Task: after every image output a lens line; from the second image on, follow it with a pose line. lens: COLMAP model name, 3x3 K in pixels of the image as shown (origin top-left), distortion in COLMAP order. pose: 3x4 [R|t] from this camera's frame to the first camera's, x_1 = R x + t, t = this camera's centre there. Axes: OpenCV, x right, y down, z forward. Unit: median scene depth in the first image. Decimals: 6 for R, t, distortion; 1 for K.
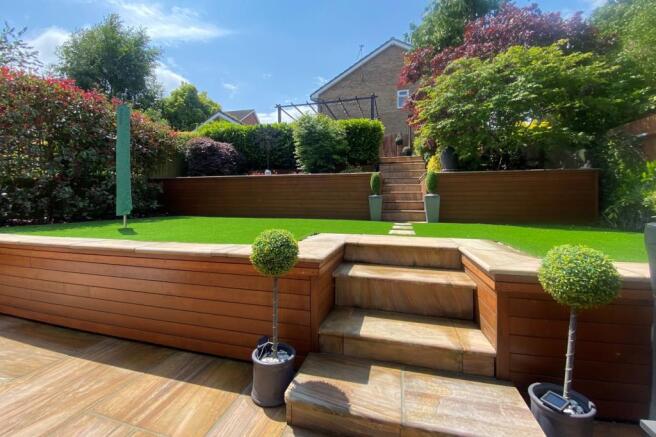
lens RADIAL K [[273.0, 0, 324.2], [0, 273.0, 205.8], [0, 0, 1]] dist [-0.001728, -0.000445]
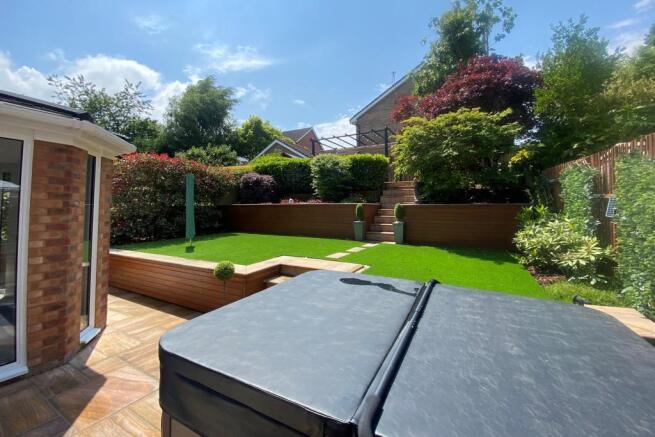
lens RADIAL K [[268.7, 0, 328.0], [0, 268.7, 197.2], [0, 0, 1]] dist [0.001105, -0.000161]
pose [[0.970709, -0.017542, -0.239619, 0.250671], [0.008505, 0.999215, -0.038697, -0.073202], [0.240109, 0.035525, 0.970096, -0.215472]]
